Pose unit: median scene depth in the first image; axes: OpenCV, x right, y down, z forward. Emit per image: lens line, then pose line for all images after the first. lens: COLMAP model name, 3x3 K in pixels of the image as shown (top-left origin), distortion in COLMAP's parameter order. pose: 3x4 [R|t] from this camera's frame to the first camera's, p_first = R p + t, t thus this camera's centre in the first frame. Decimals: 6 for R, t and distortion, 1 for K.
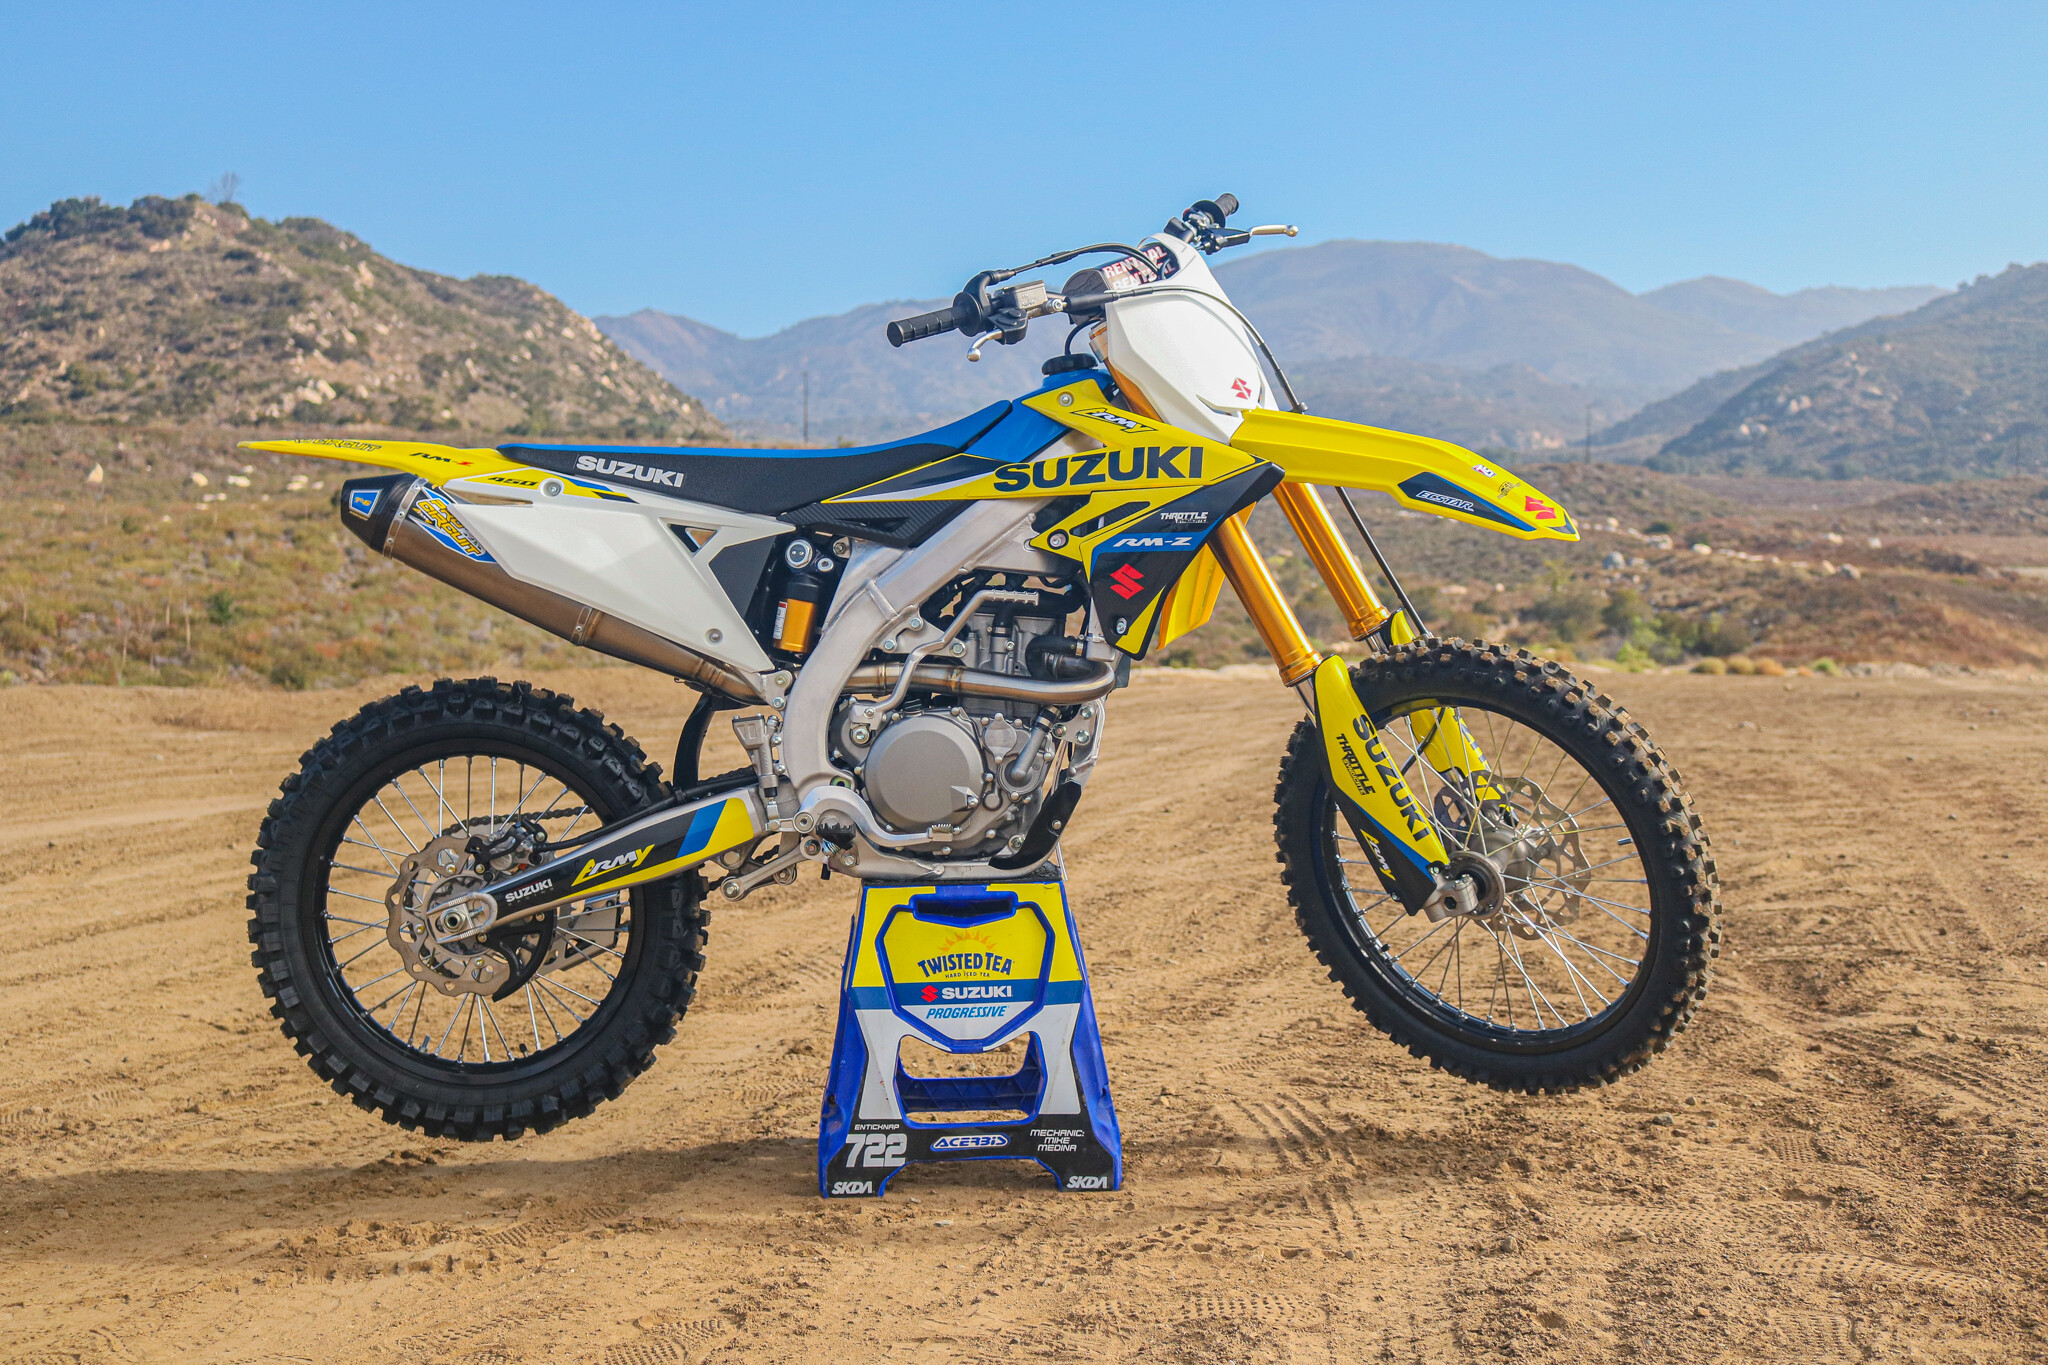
lens RADIAL K [[2581.7, 0, 1021.3], [0, 2581.7, 677.8], [0, 0, 1]] dist [-0.042856, 0.000000]
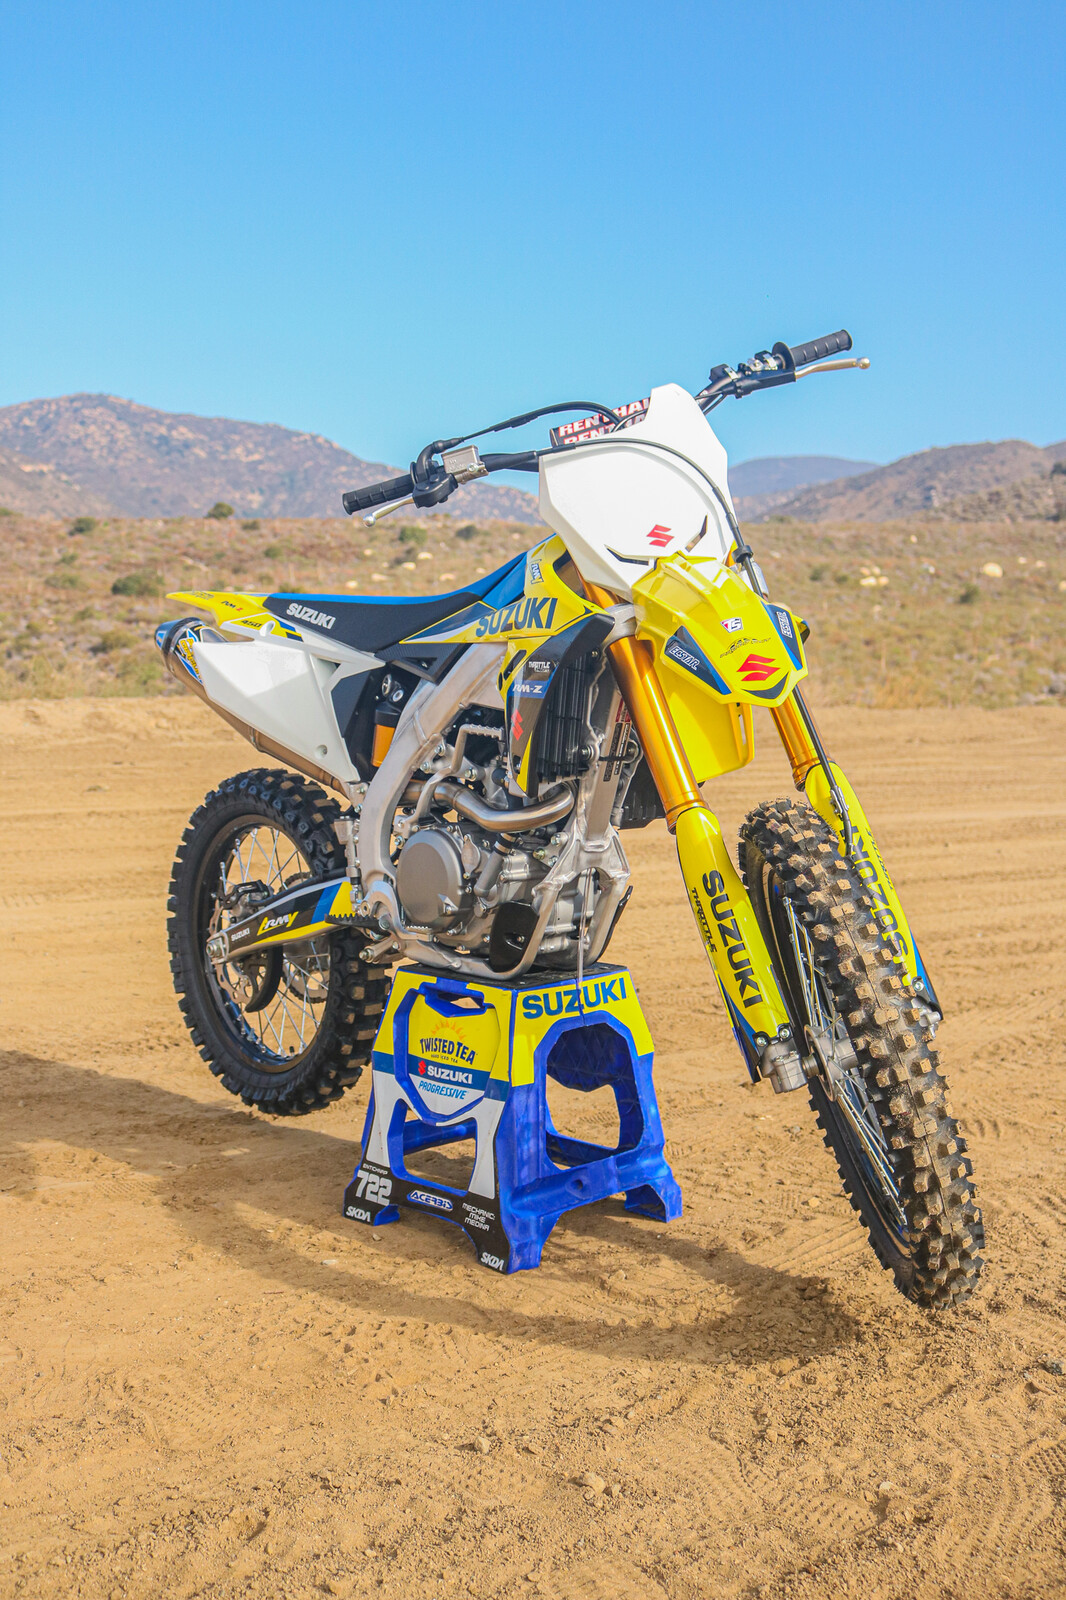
lens RADIAL K [[1792.7, 0, 535.8], [0, 1792.7, 804.1], [0, 0, 1]] dist [-0.069605, 0.000000]
pose [[0.679251, 0.080612, -0.729466, 0.577604], [-0.031110, 0.996219, 0.081121, -0.063481], [0.733247, -0.032408, 0.679190, 0.488635]]
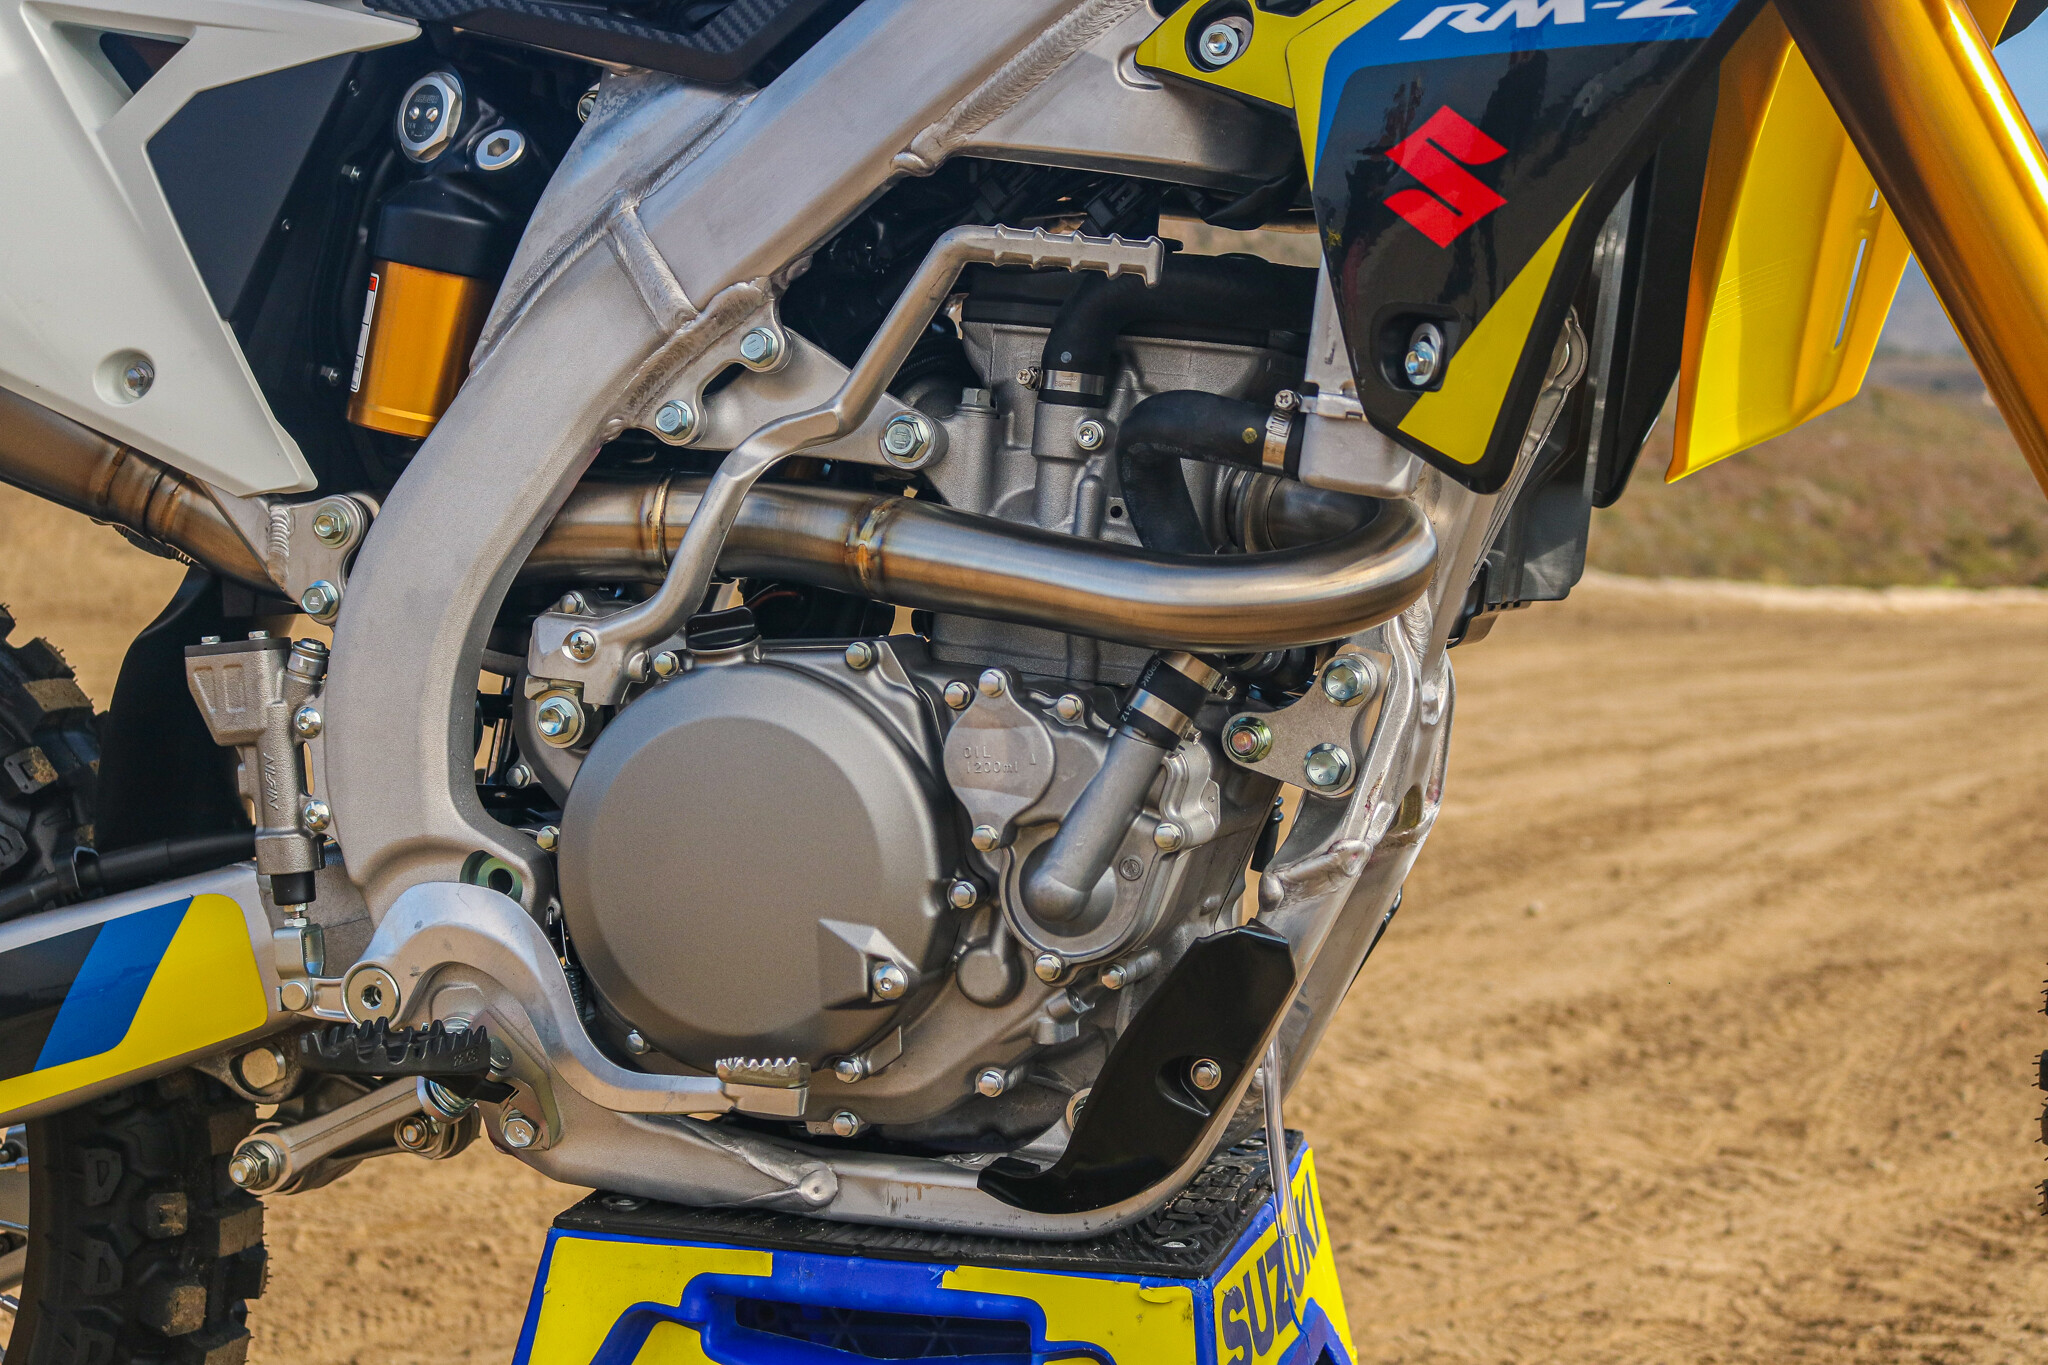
lens RADIAL K [[2803.9, 0, 1016.3], [0, 2803.9, 690.5], [0, 0, 1]] dist [-0.063061, 0.000000]
pose [[0.955264, 0.052280, -0.291098, 0.081171], [-0.040656, 0.998121, 0.045843, 0.002011], [0.292948, -0.031957, 0.955594, 0.709020]]
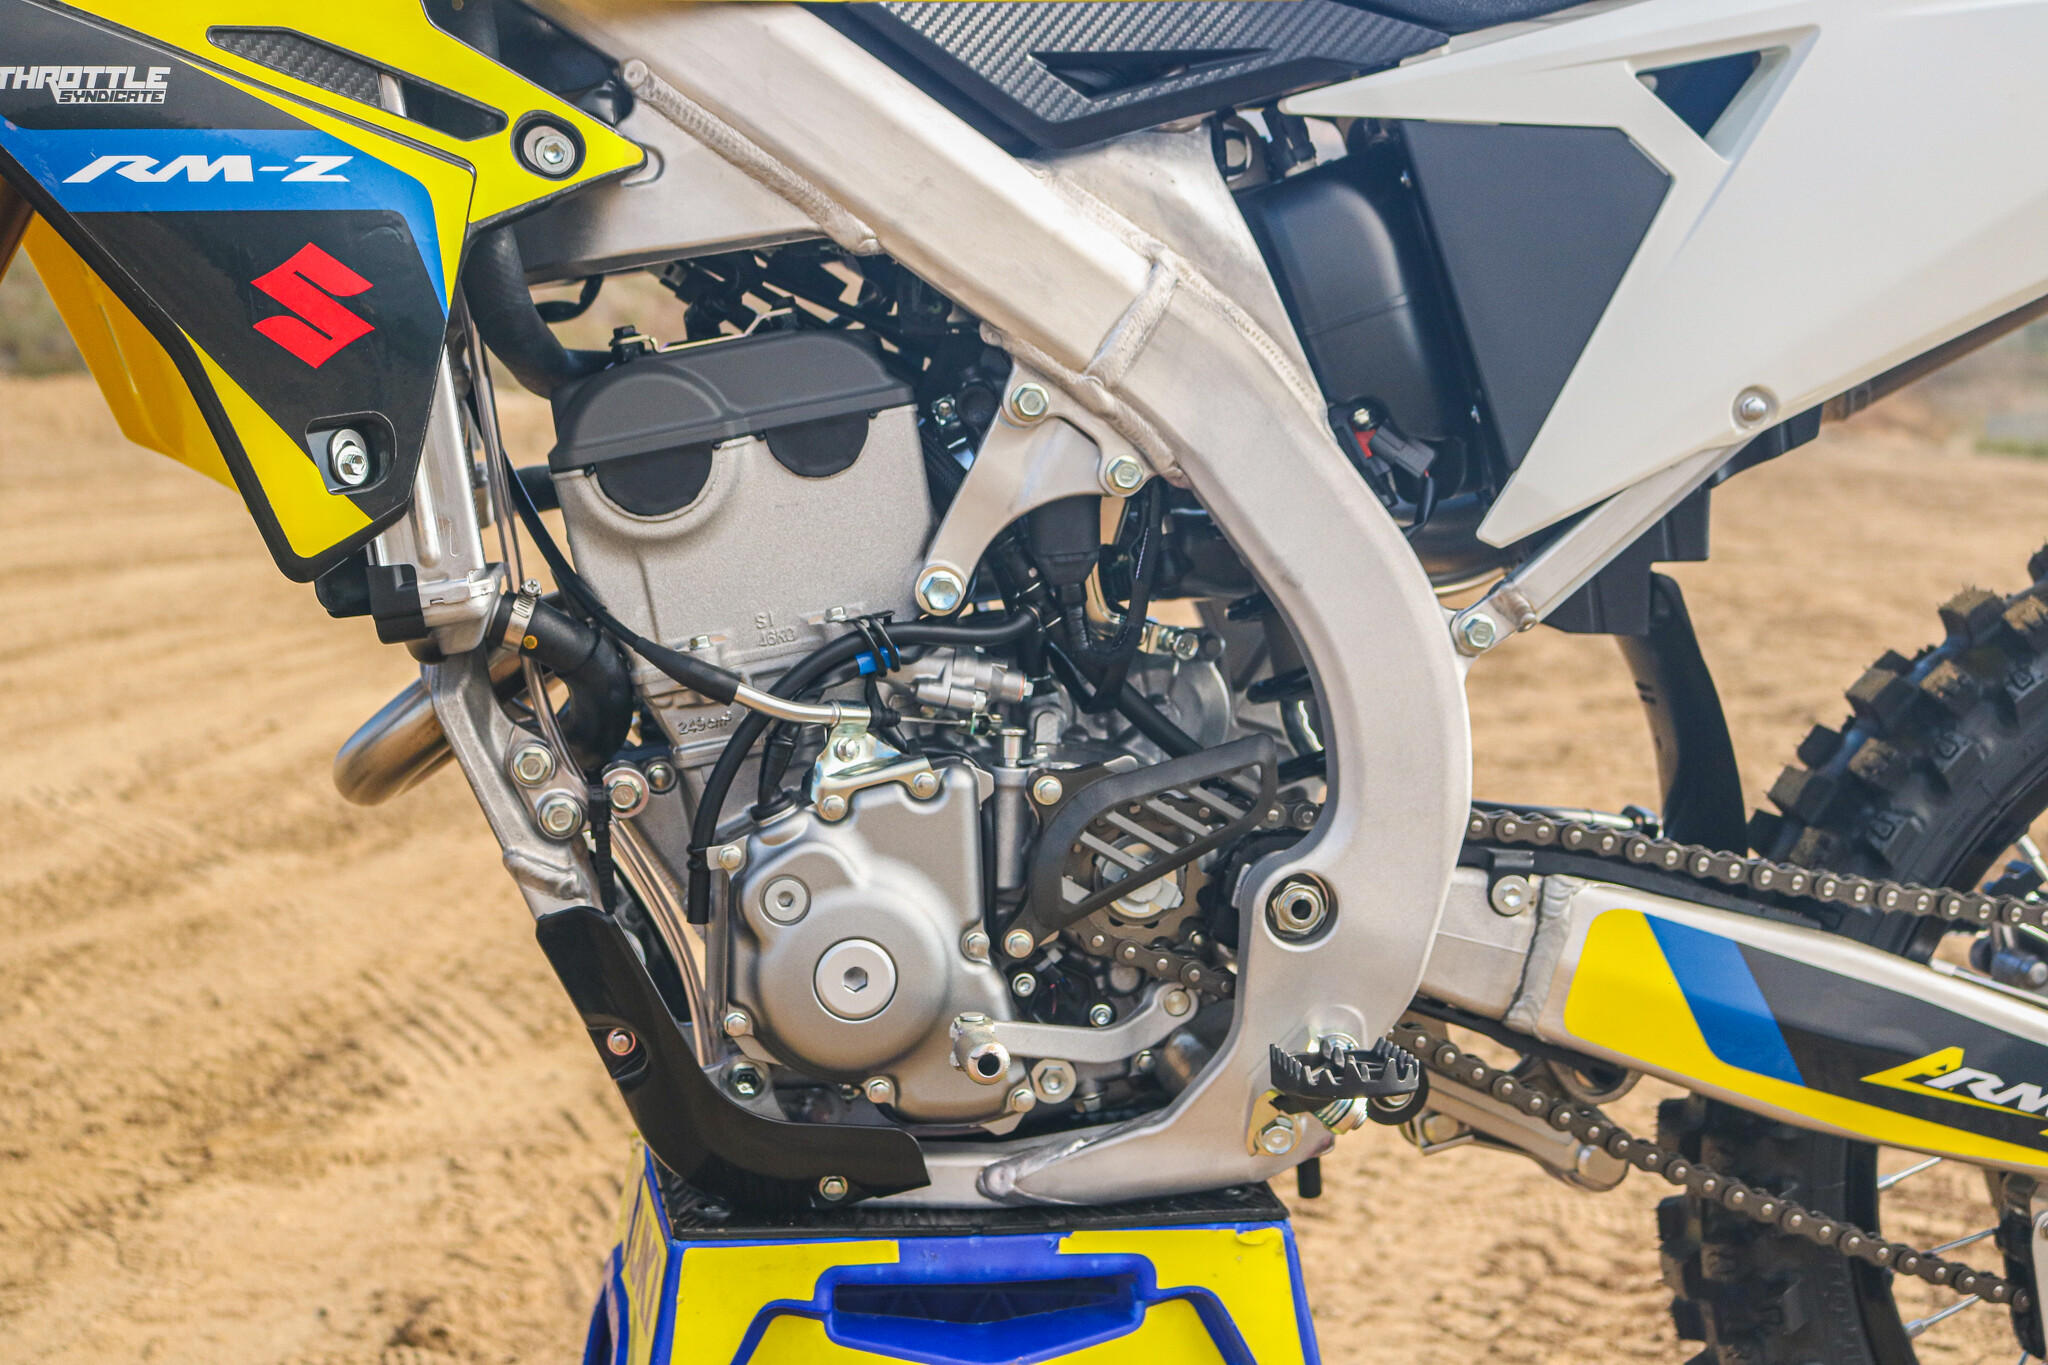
lens RADIAL K [[3326.1, 0, 1024.5], [0, 3326.1, 683.9], [0, 0, 1]] dist [-0.150191, 0.000000]
pose [[0.994050, 0.018244, 0.107384, -0.062590], [-0.026752, 0.996568, 0.078336, -0.018724], [-0.105587, -0.080742, 0.991127, 0.604100]]
